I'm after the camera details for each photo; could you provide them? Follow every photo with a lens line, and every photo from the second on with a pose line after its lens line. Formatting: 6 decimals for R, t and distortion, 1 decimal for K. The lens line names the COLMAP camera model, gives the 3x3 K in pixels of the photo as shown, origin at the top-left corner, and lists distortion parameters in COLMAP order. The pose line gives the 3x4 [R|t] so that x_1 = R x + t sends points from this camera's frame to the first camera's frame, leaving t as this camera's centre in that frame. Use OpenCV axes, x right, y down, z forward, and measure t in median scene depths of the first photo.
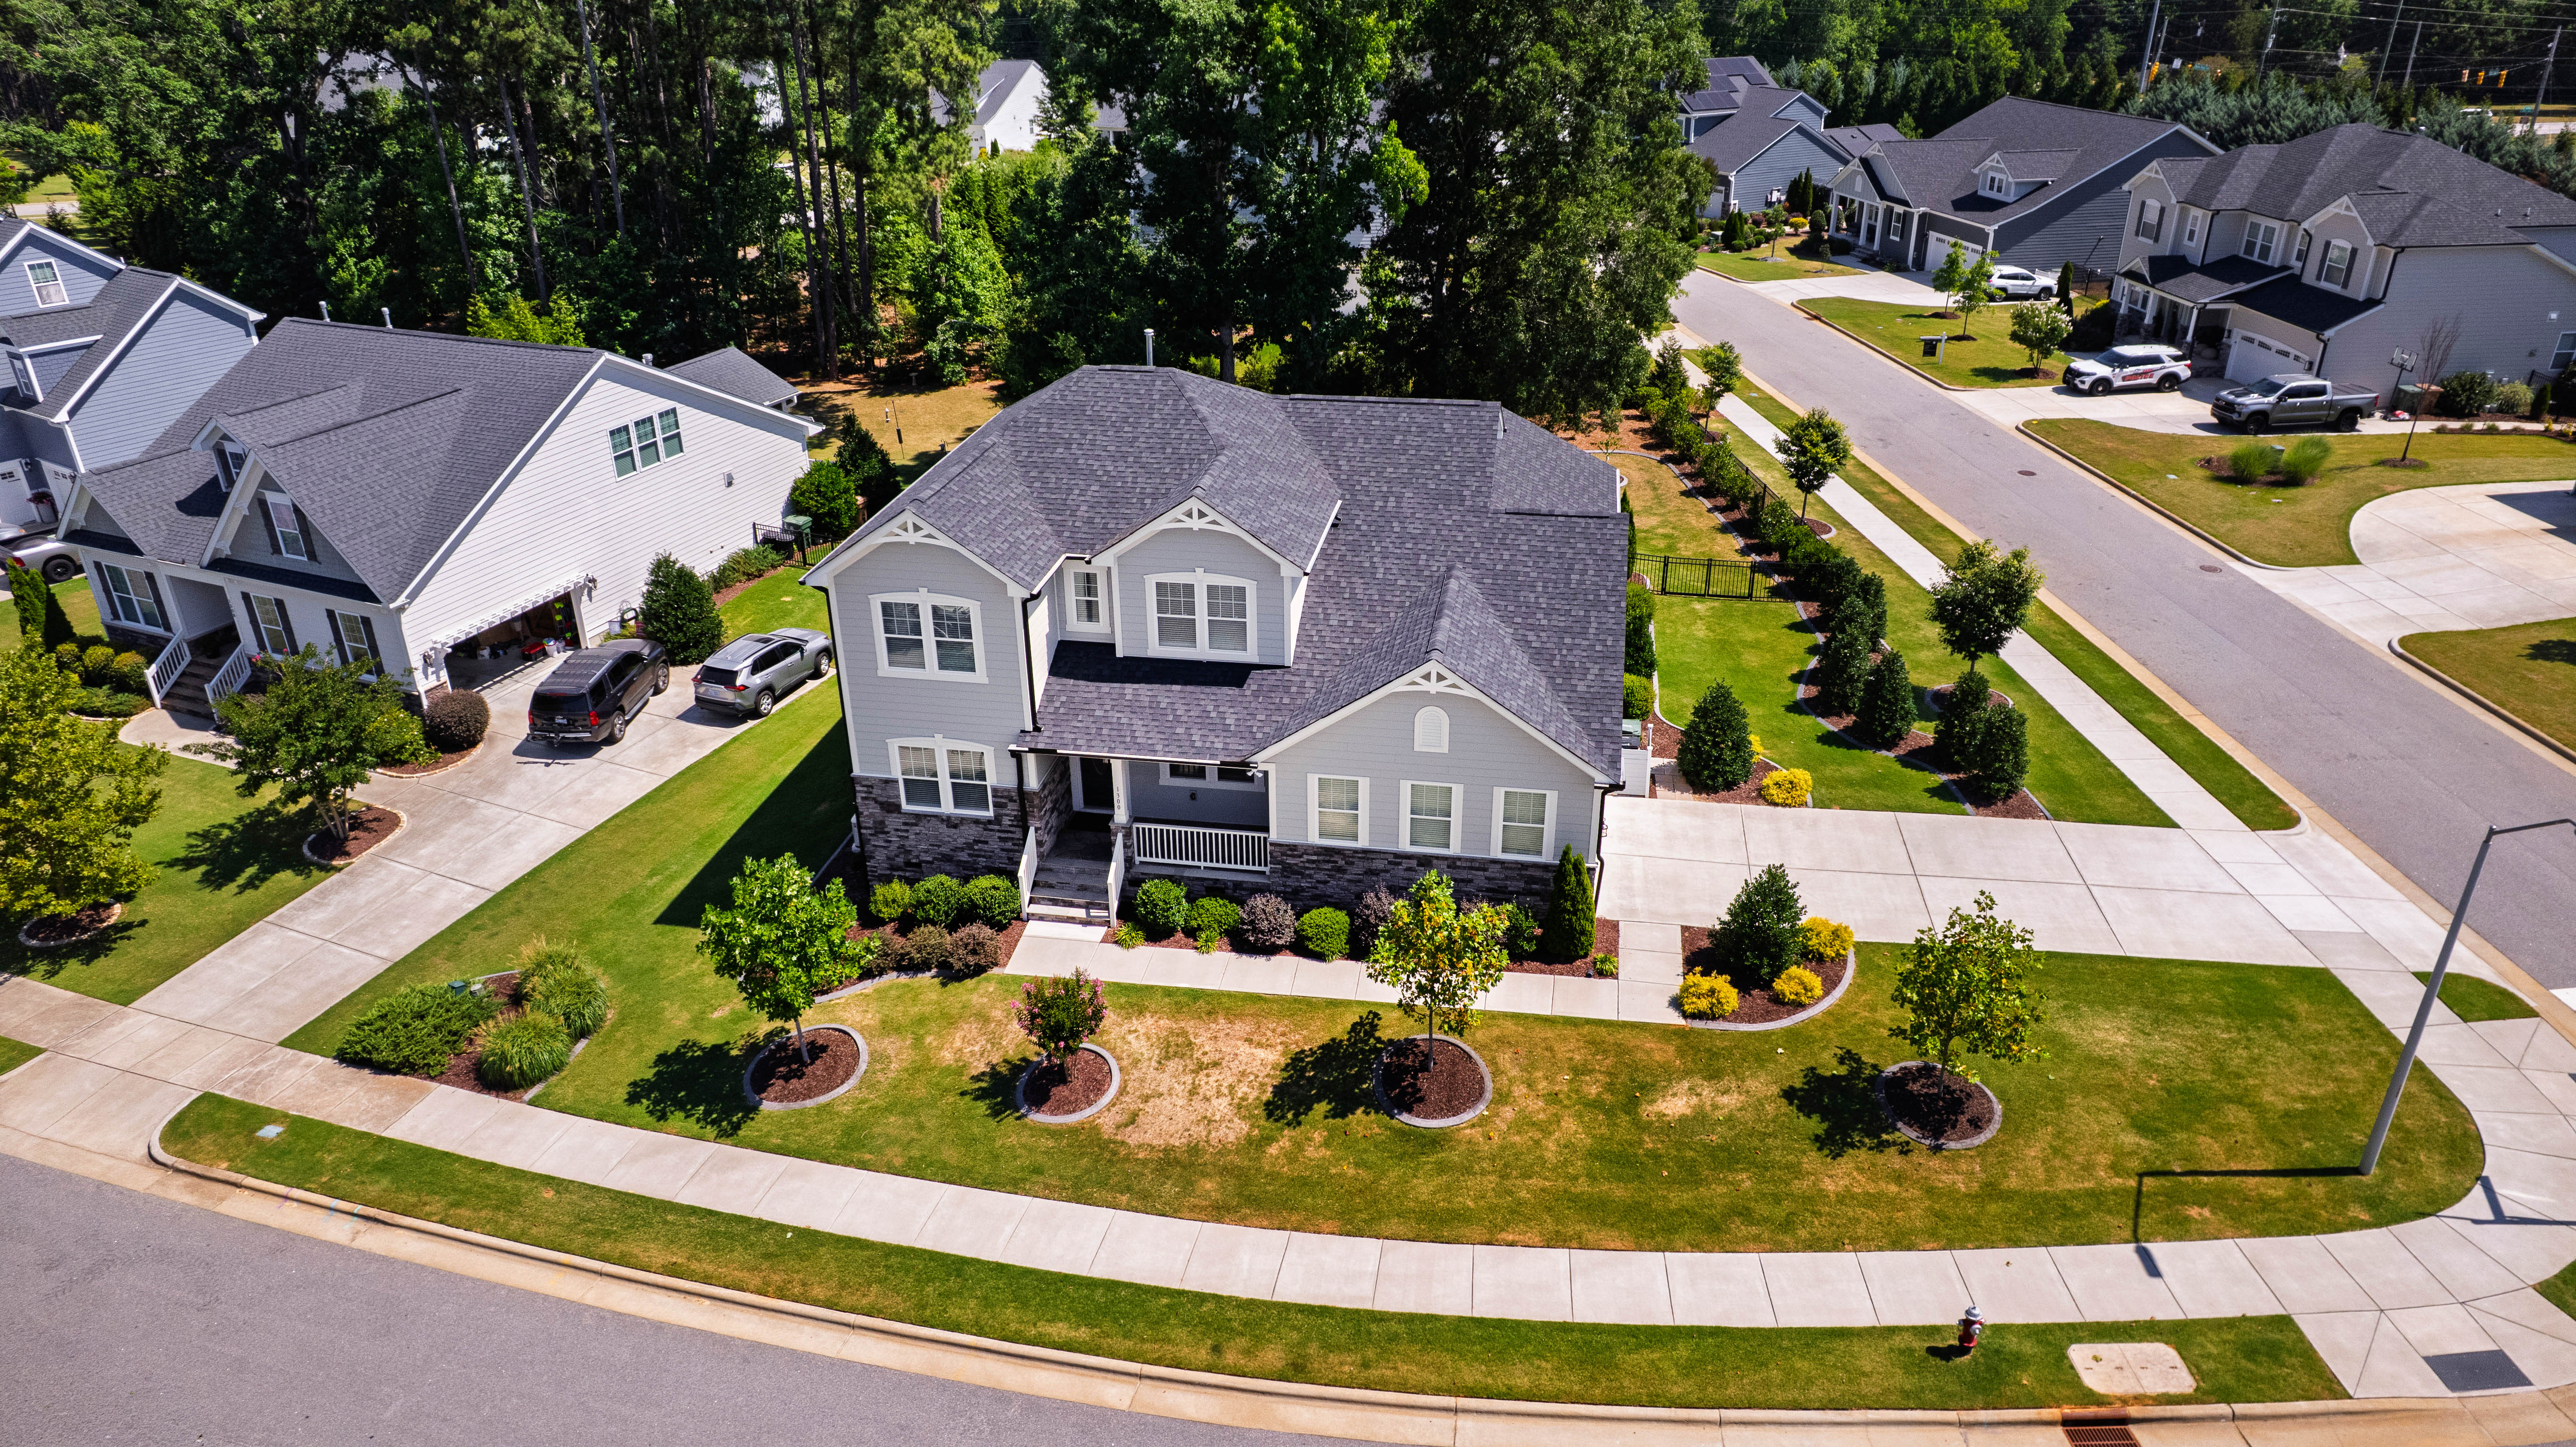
lens RADIAL K [[1586.5, 0, 1336.9], [0, 1586.5, 671.7], [0, 0, 1]] dist [-0.022958, 0.002416]
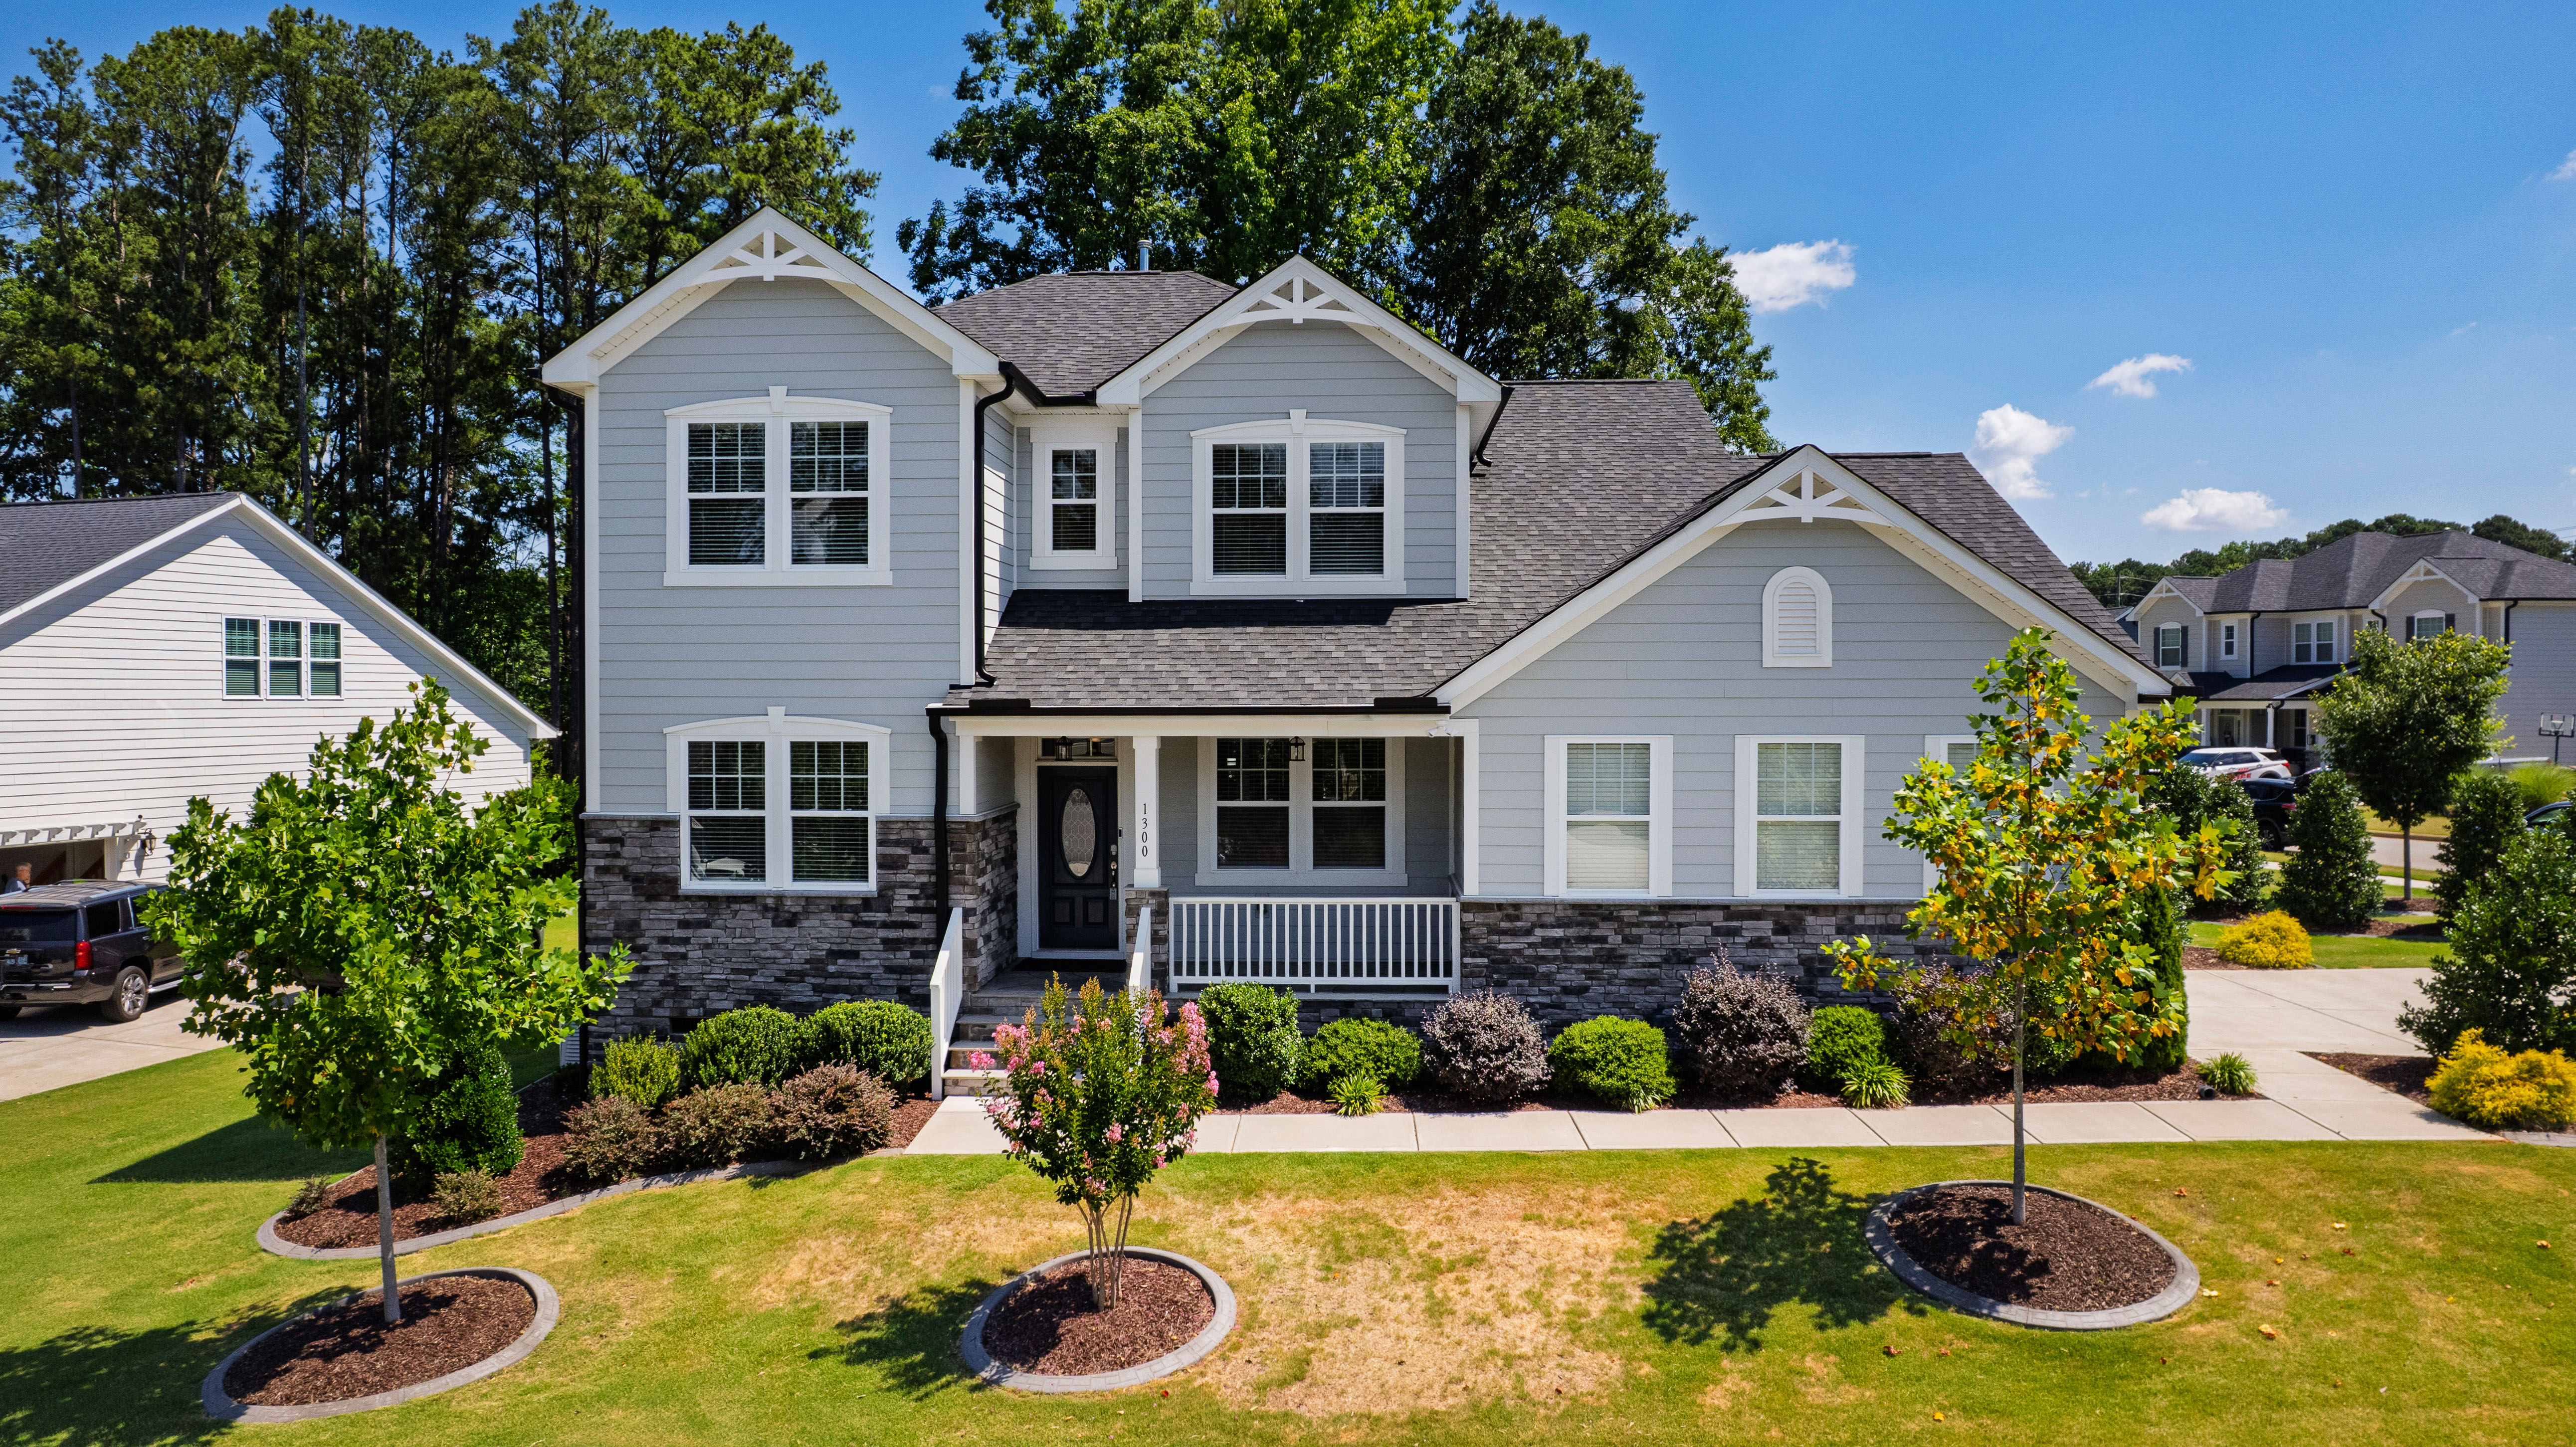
lens RADIAL K [[1737.1, 0, 1288.0], [0, 1737.1, 723.5], [0, 0, 1]] dist [-0.042974, 0.021537]
pose [[0.994995, -0.003301, 0.099873, -0.150832], [0.042691, 0.917698, -0.394978, 0.268511], [-0.090350, 0.397264, 0.913246, 0.509873]]
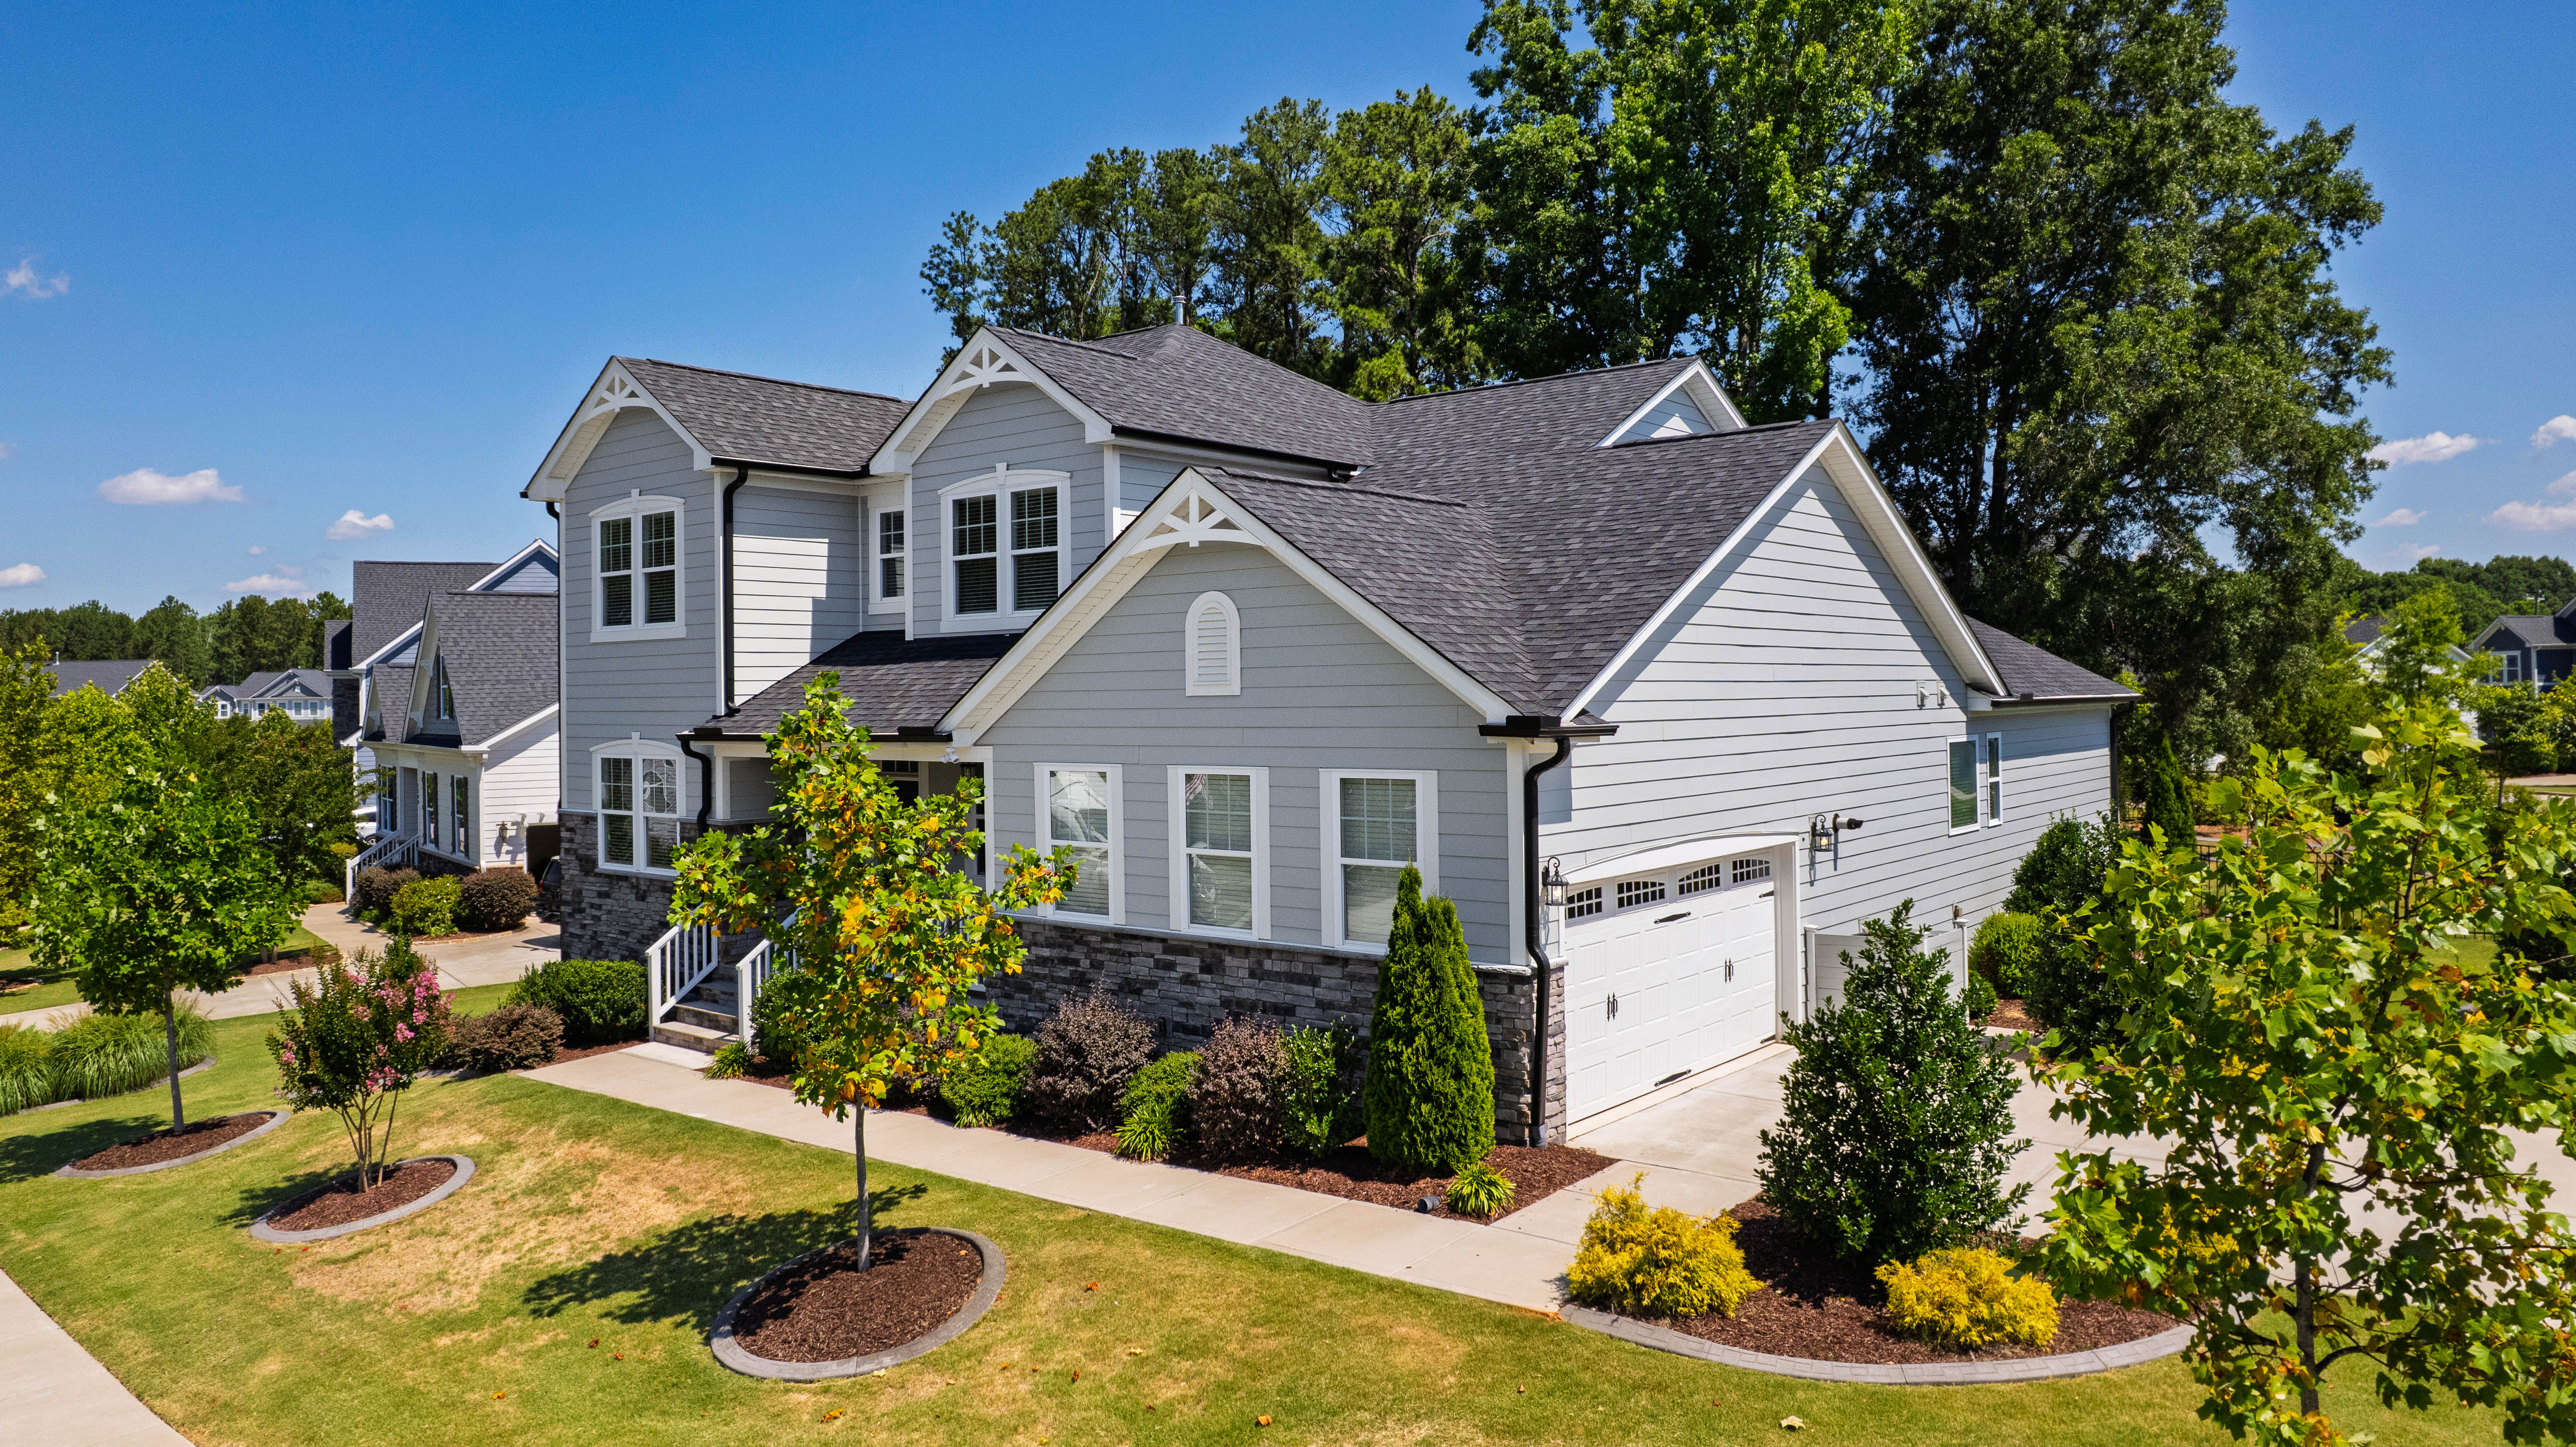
lens RADIAL K [[1716.5, 0, 1251.3], [0, 1716.5, 666.2], [0, 0, 1]] dist [-0.036397, 0.005268]
pose [[0.856652, -0.021497, -0.515446, 0.329684], [-0.198902, 0.908124, -0.368441, 0.226380], [0.476010, 0.418150, 0.773670, 0.583209]]
